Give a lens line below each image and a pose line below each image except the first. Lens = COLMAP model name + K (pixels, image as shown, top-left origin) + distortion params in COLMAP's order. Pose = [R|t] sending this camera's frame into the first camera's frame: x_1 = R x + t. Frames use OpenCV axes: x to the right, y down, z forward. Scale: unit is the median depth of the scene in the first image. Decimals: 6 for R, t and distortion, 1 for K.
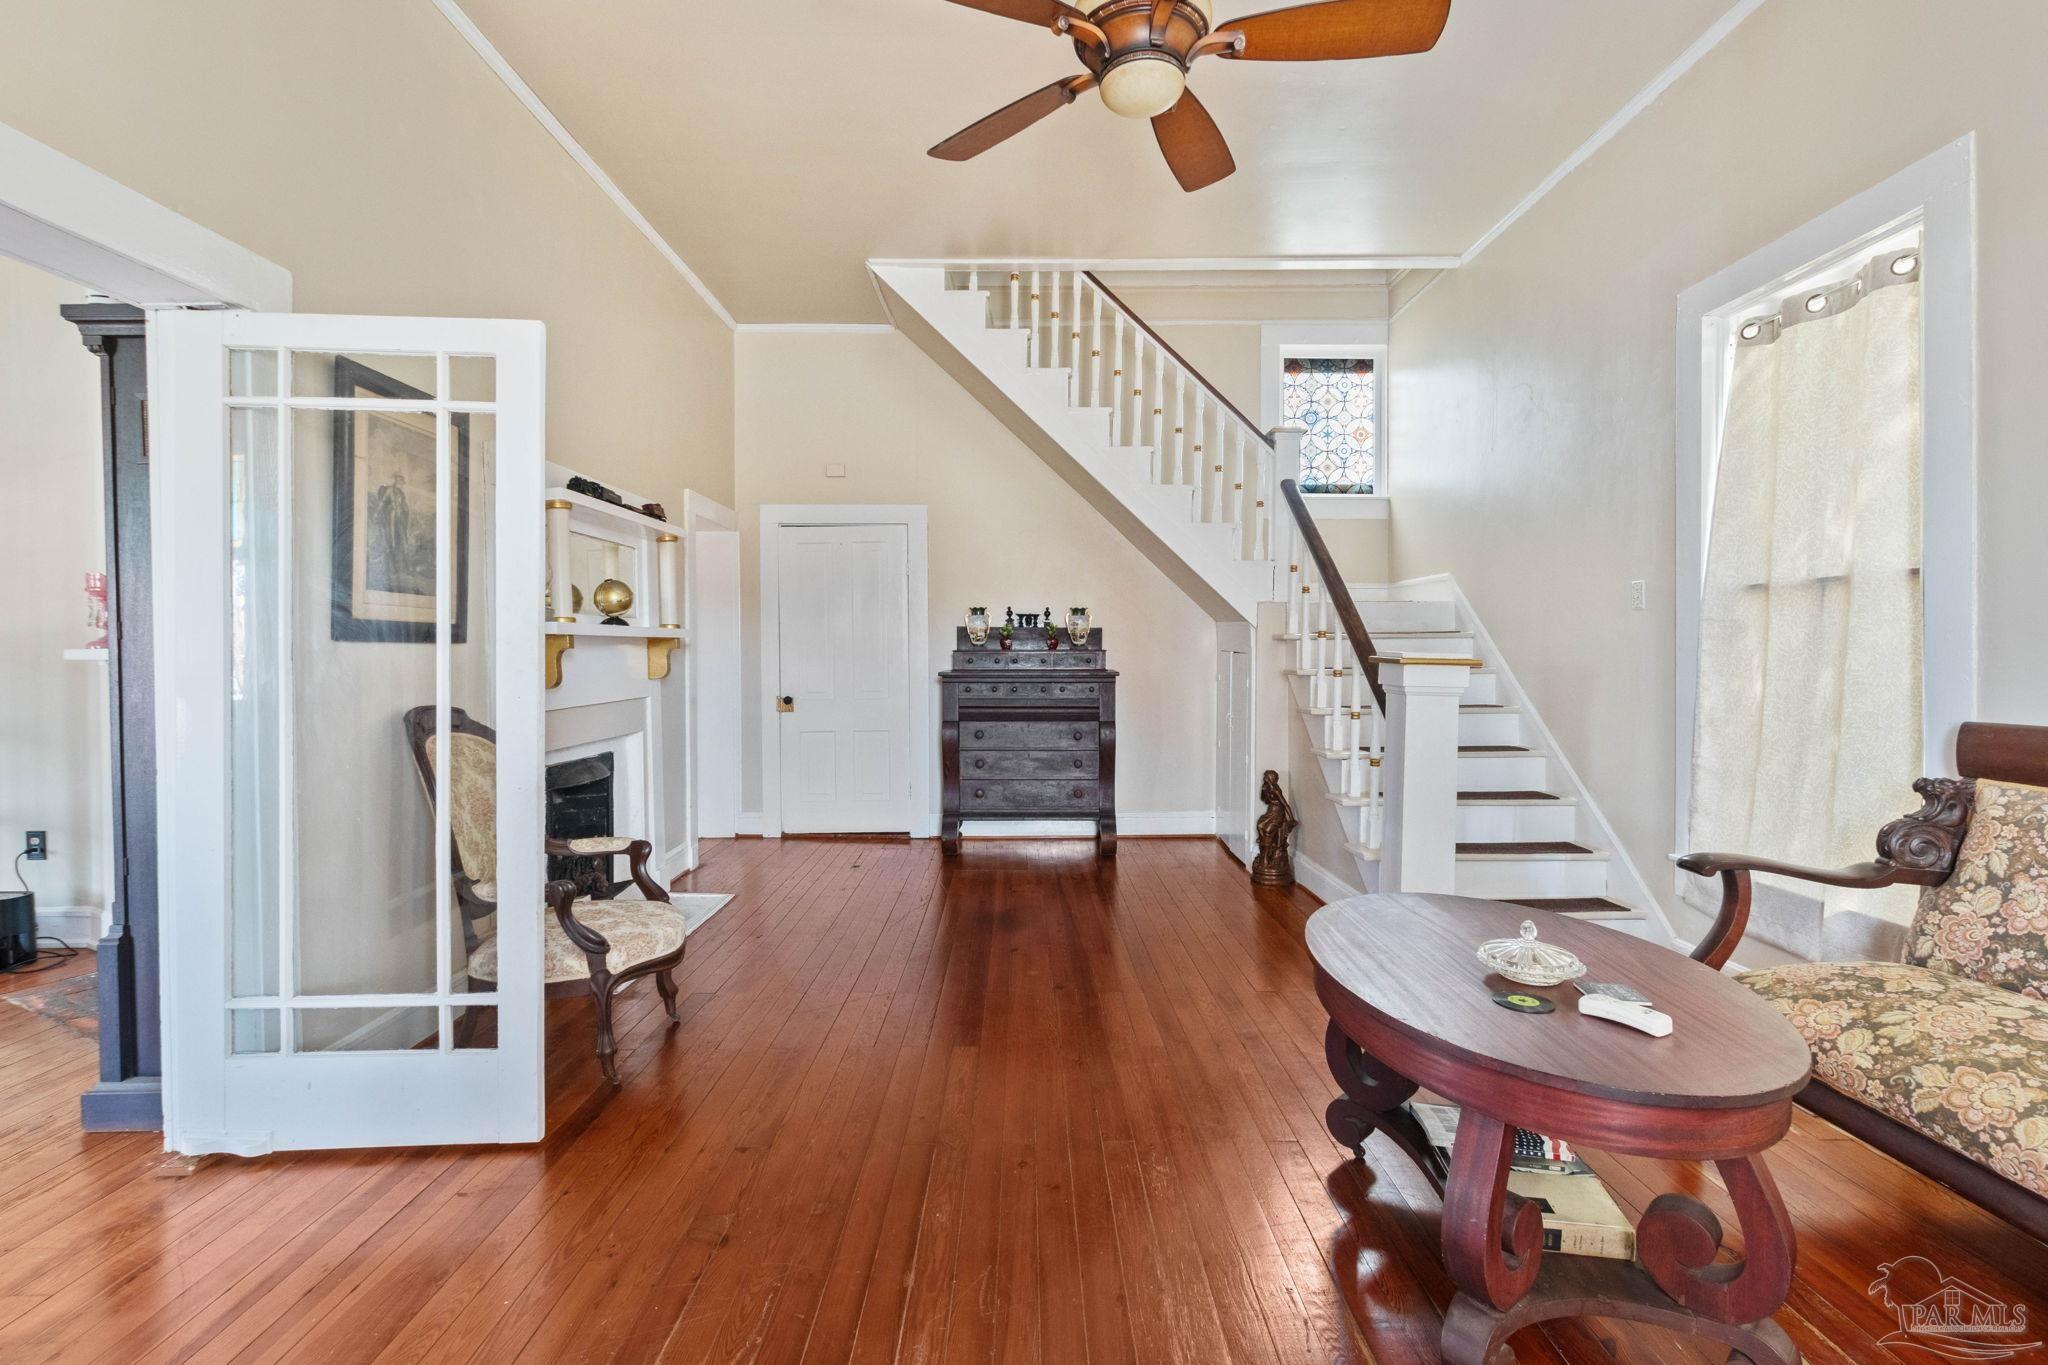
lens RADIAL K [[953.0, 0, 1019.7], [0, 953.0, 658.5], [0, 0, 1]] dist [0.004138, -0.000309]
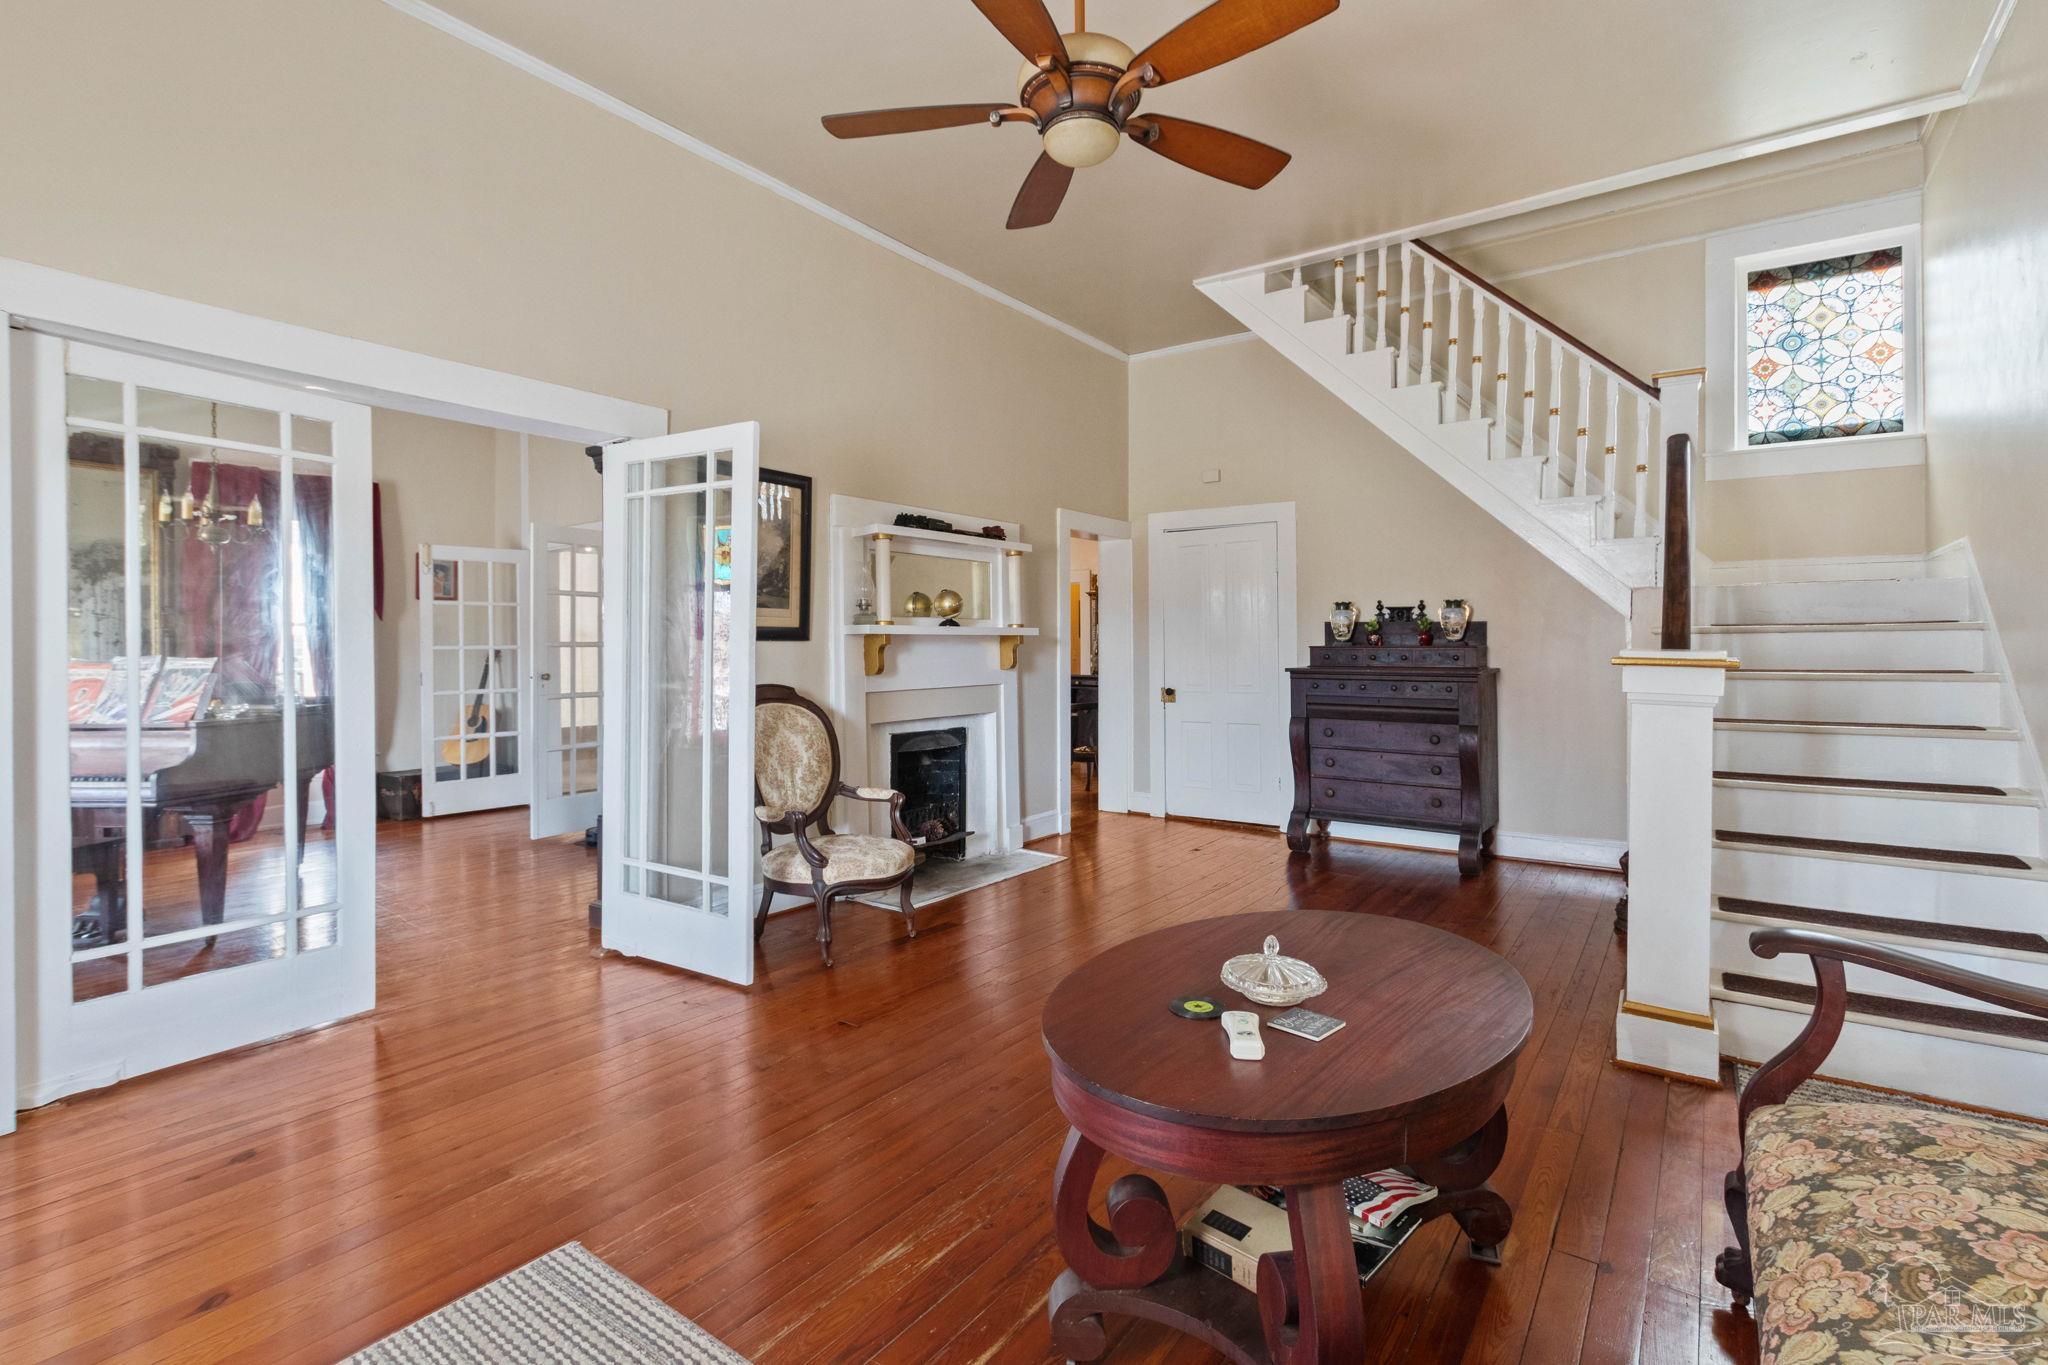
lens RADIAL K [[945.7, 0, 1024.9], [0, 945.7, 641.1], [0, 0, 1]] dist [0.001254, 0.000637]
pose [[0.811983, -0.001793, -0.583678, 0.270297], [-0.005303, 0.999931, -0.010449, -0.002054], [0.583657, 0.011580, 0.811918, 0.028775]]
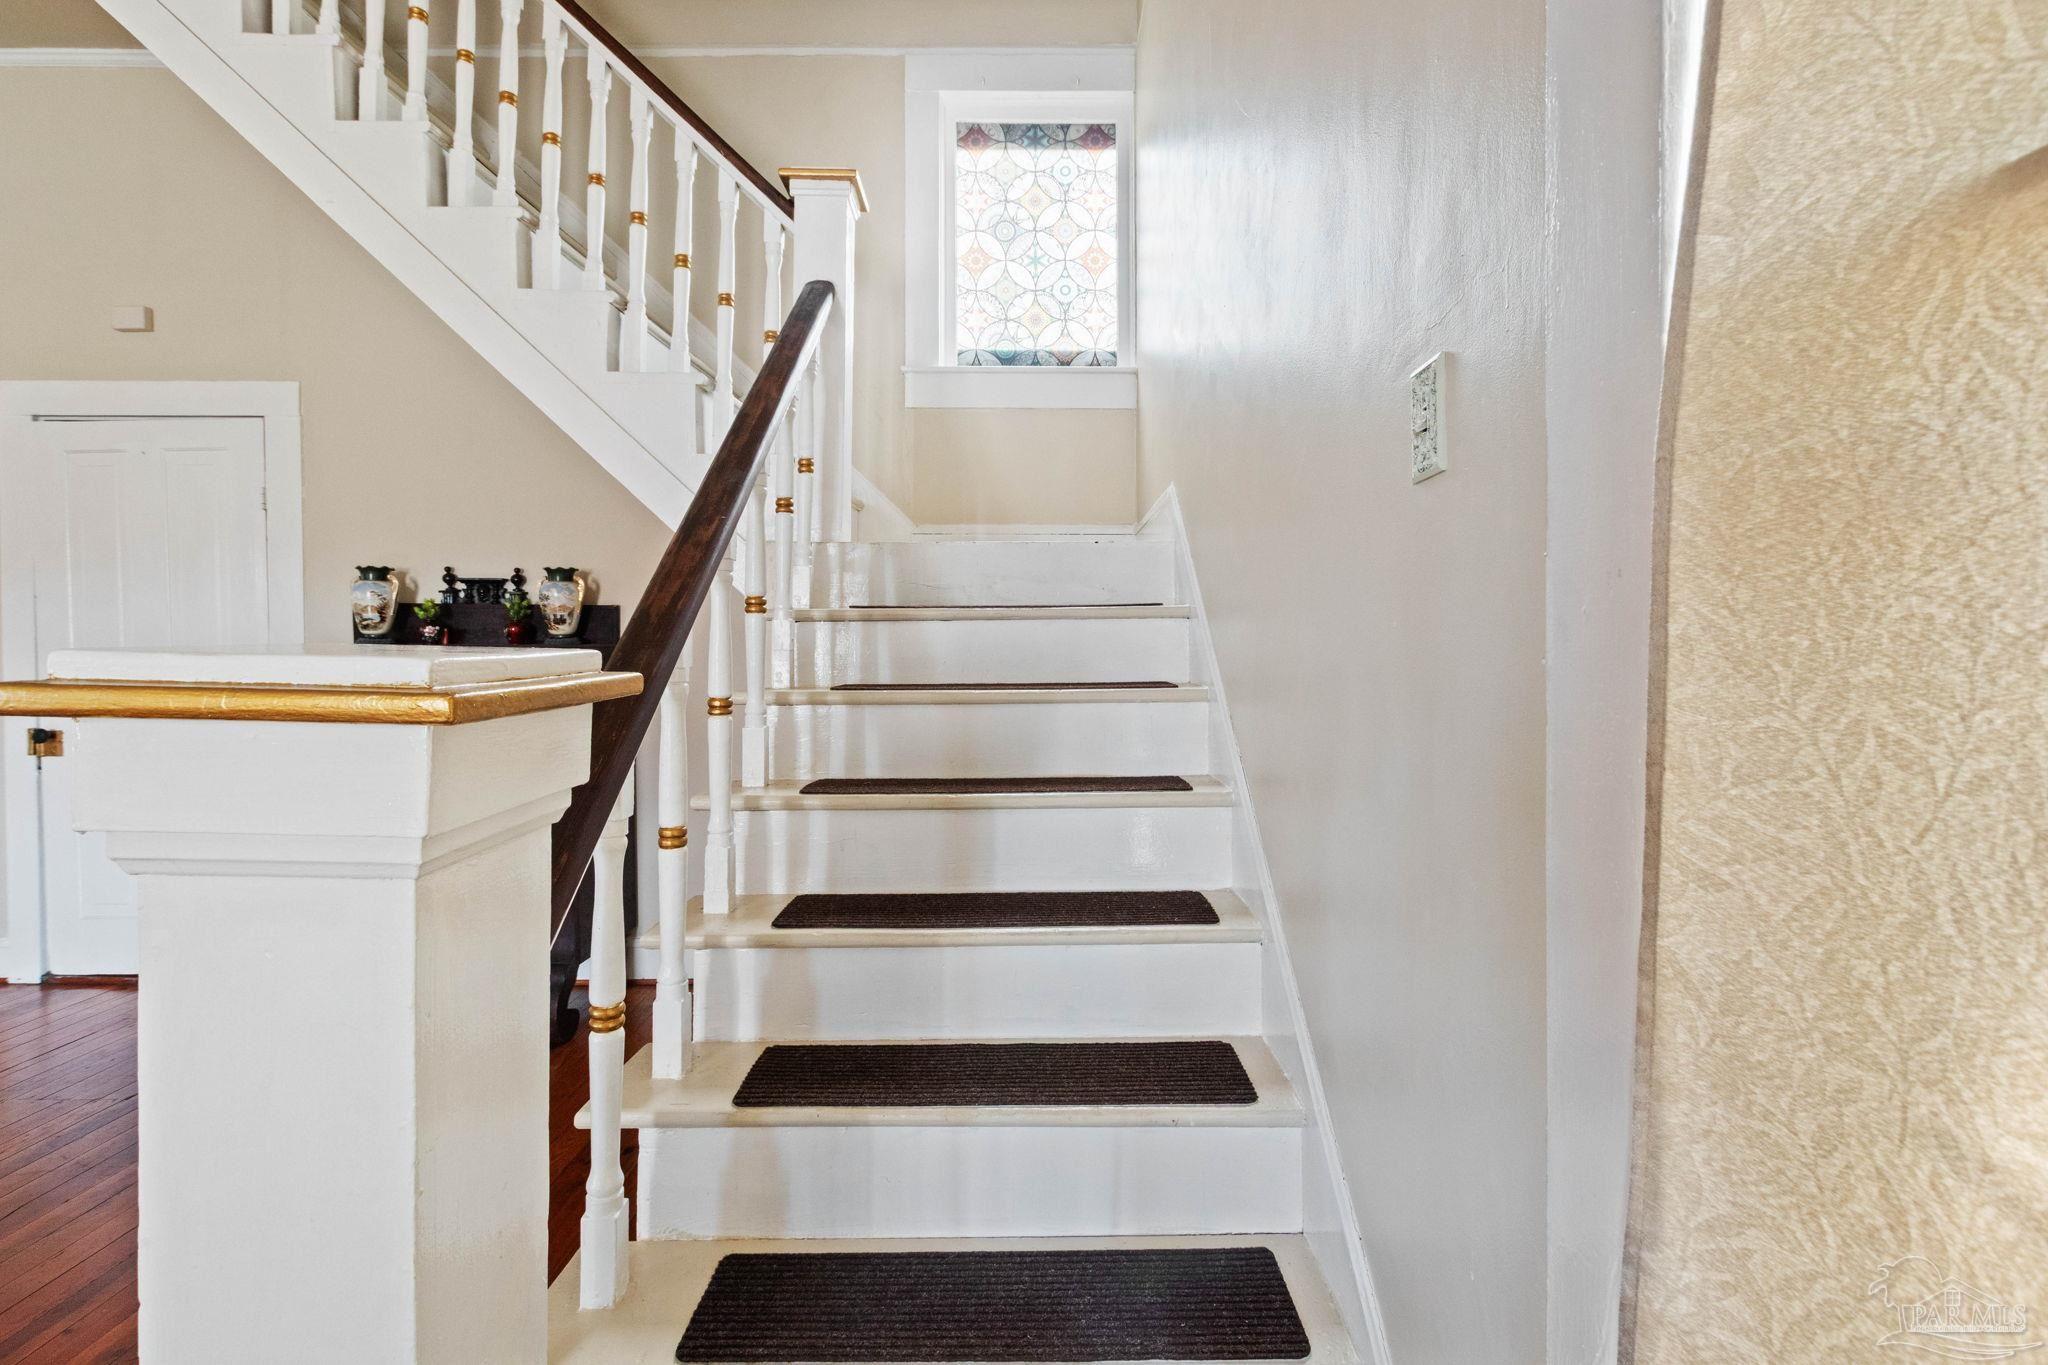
lens RADIAL K [[953.0, 0, 1019.7], [0, 953.0, 658.5], [0, 0, 1]] dist [0.004138, -0.000309]
pose [[0.999990, 0.001823, -0.003984, 0.344419], [-0.001807, 0.999991, 0.003922, -0.004113], [0.003992, -0.003915, 0.999984, 0.479420]]
